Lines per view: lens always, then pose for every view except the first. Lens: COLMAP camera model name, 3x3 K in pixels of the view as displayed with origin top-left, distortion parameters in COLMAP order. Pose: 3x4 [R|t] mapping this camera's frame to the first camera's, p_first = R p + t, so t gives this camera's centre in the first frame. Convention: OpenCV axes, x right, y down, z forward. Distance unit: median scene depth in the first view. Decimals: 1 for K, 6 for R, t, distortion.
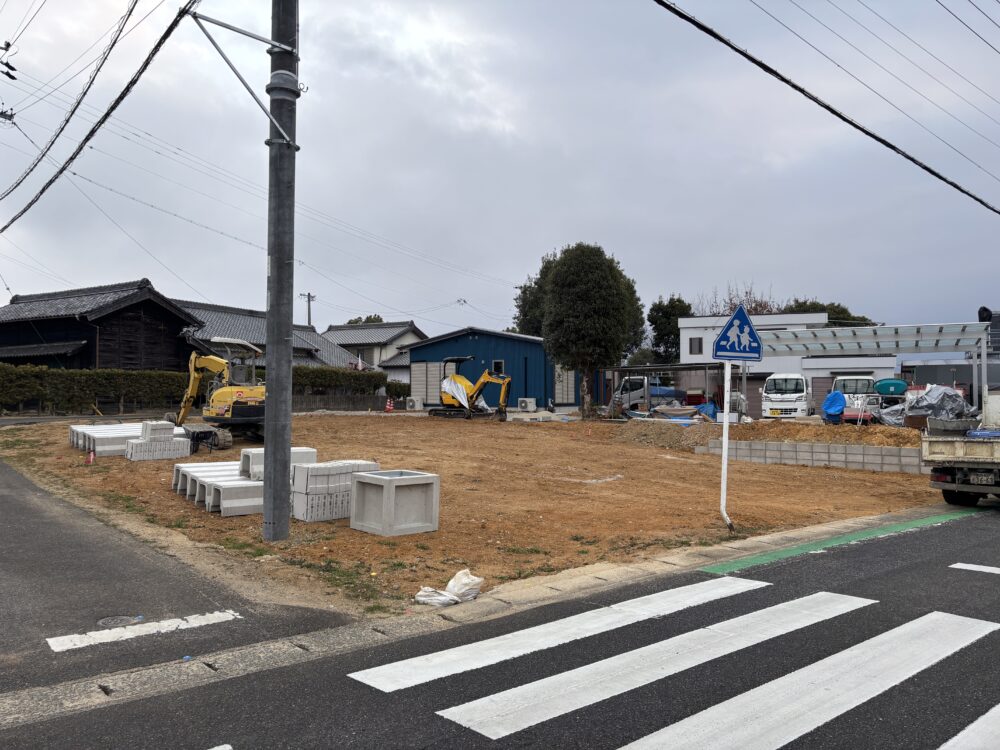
lens RADIAL K [[756.9, 0, 501.3], [0, 756.9, 377.5], [0, 0, 1]] dist [0.026370, -0.033668]
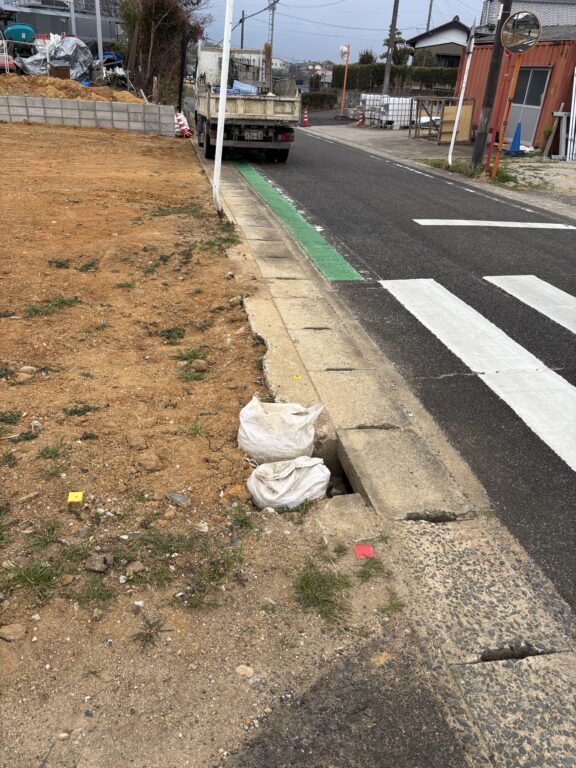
lens RADIAL K [[581.3, 0, 287.8], [0, 581.3, 383.5], [0, 0, 1]] dist [0.026370, -0.033668]
pose [[0.486501, -0.375982, 0.788641, -0.130257], [-0.092213, 0.875527, 0.474289, 0.025579], [-0.868800, -0.303465, 0.391274, 0.330992]]
